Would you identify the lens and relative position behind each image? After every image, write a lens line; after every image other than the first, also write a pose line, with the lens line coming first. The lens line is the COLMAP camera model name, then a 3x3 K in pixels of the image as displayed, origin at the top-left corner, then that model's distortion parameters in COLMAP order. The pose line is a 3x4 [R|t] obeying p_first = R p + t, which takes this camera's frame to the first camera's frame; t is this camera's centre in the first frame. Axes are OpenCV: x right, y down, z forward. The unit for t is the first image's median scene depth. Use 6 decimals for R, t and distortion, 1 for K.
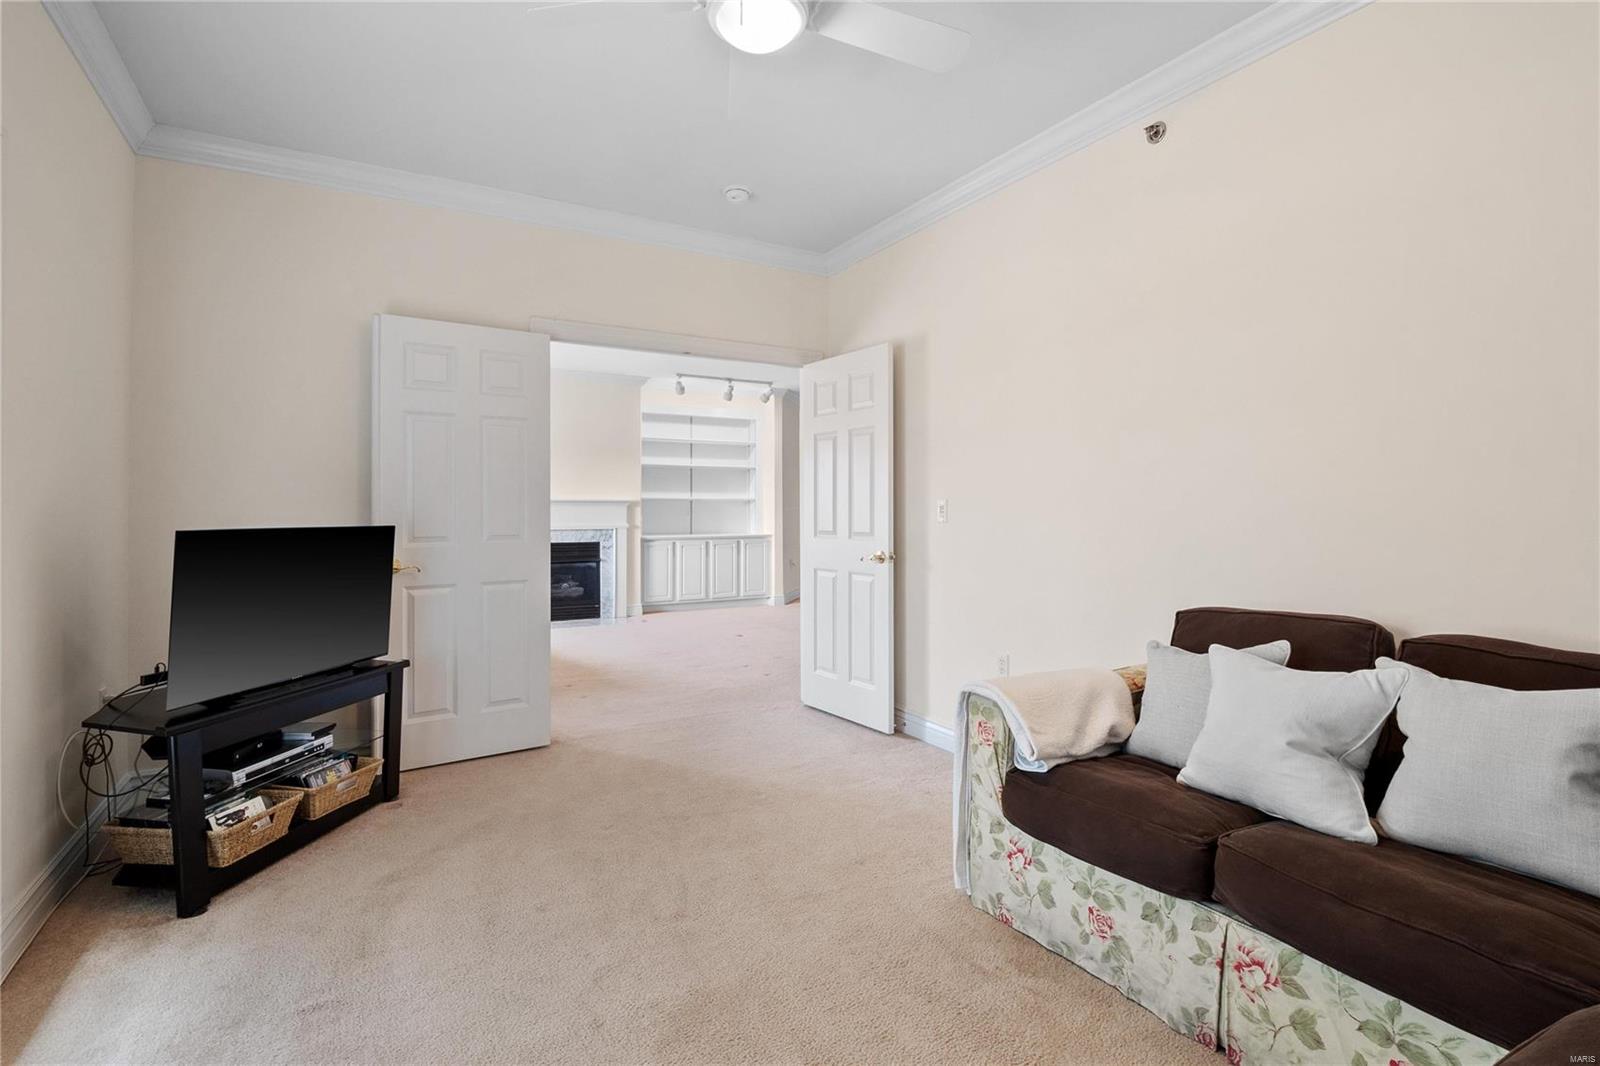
lens RADIAL K [[759.6, 0, 821.1], [0, 759.6, 503.9], [0, 0, 1]] dist [-0.013486, -0.003253]
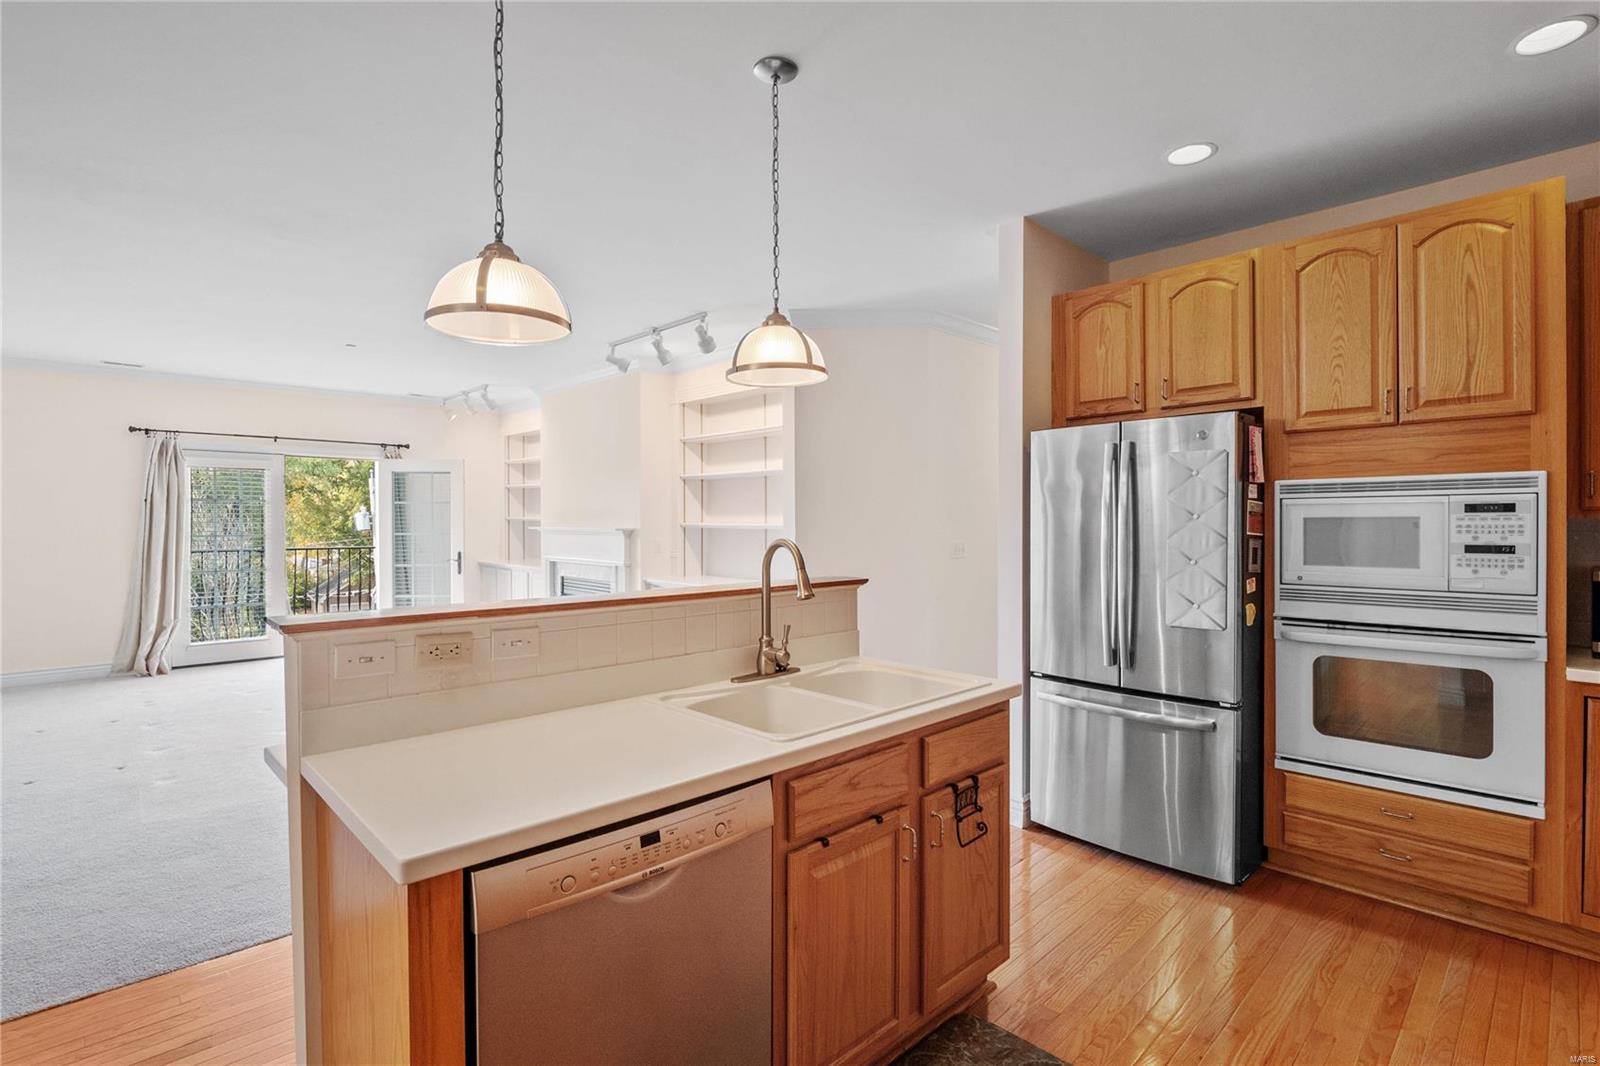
lens RADIAL K [[759.6, 0, 800.0], [0, 759.6, 526.5], [0, 0, 1]] dist [-0.013486, -0.003253]
pose [[0.216558, 0.010338, -0.976215, 0.486980], [0.006029, 0.999911, 0.011926, -0.014539], [0.976251, -0.008469, 0.216476, 0.972223]]
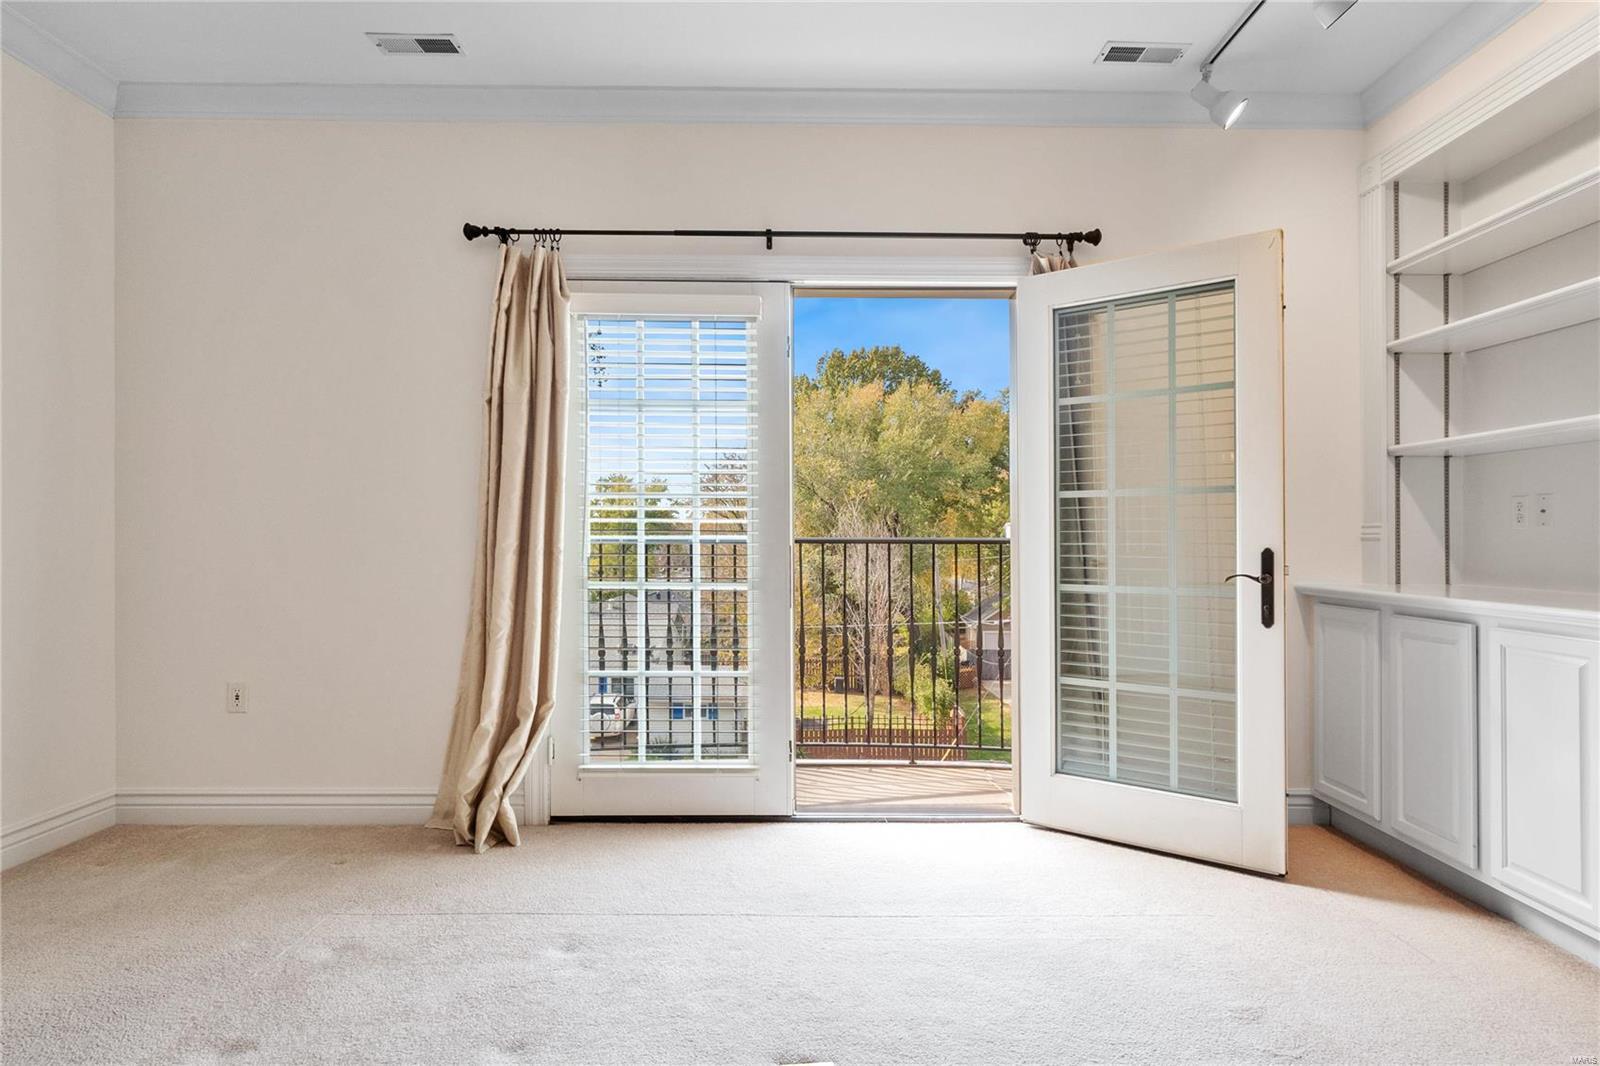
lens RADIAL K [[885.2, 0, 802.1], [0, 885.2, 535.0], [0, 0, 1]] dist [-0.006314, 0.001571]
pose [[-0.518048, -0.006490, -0.855327, -0.150948], [0.003481, 0.999947, -0.009696, 0.022456], [0.855344, -0.008000, -0.517998, 0.788064]]
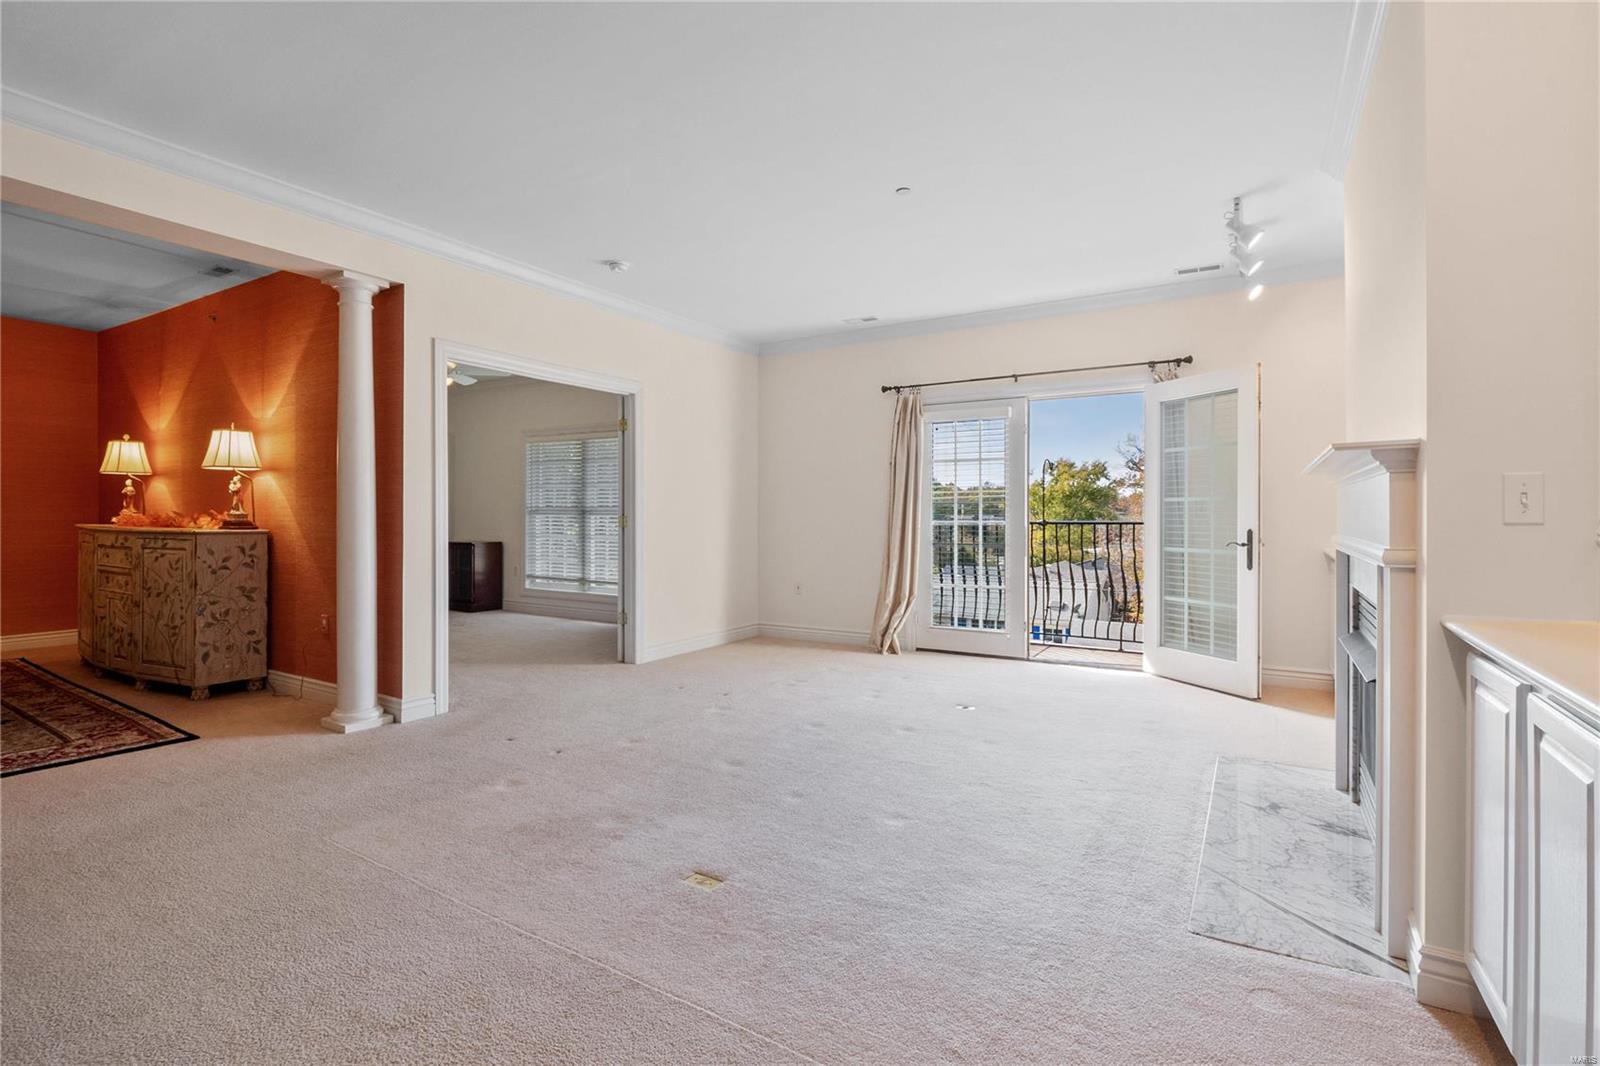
lens RADIAL K [[759.6, 0, 800.4], [0, 759.6, 515.2], [0, 0, 1]] dist [-0.013486, -0.003253]
pose [[-0.893228, 0.001080, -0.449603, 0.000263], [0.005490, 0.999949, -0.008506, 0.017970], [0.449571, -0.010066, -0.893188, 1.085740]]
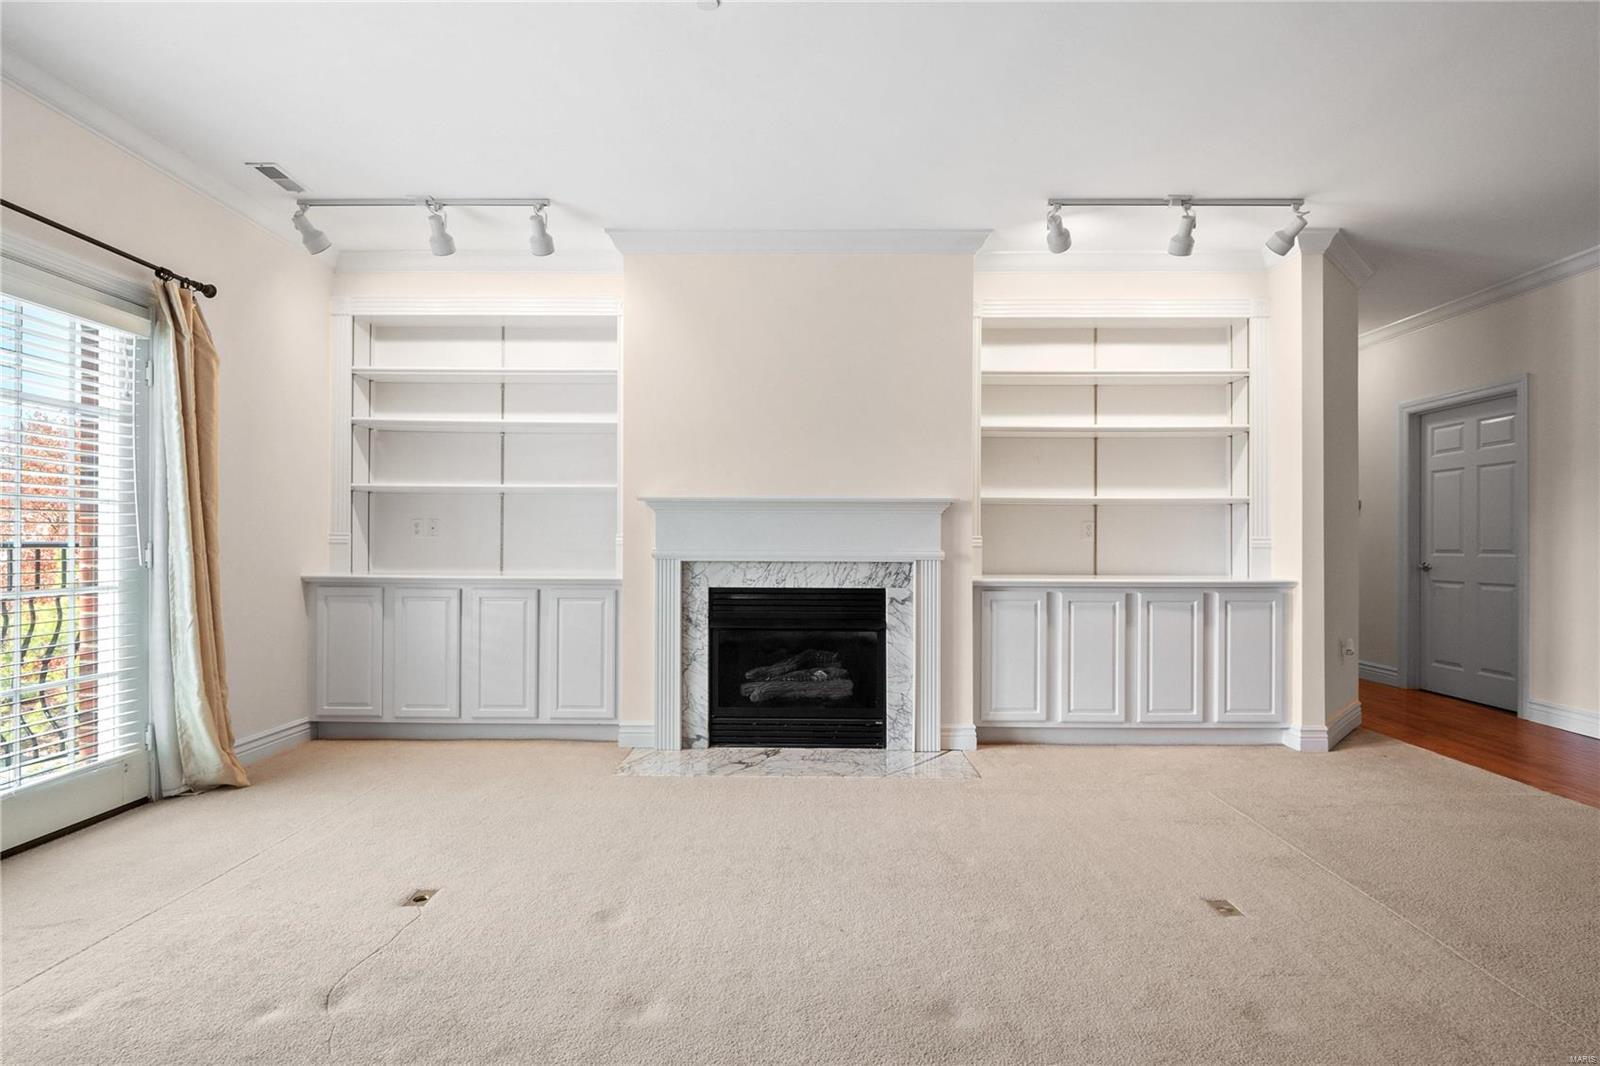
lens RADIAL K [[808.9, 0, 802.7], [0, 808.9, 542.4], [0, 0, 1]] dist [-0.001972, -0.002356]
pose [[0.849007, 0.002206, -0.528377, -0.064799], [-0.001223, 0.999997, 0.002210, 0.019367], [0.528380, -0.001230, 0.849007, 0.517615]]
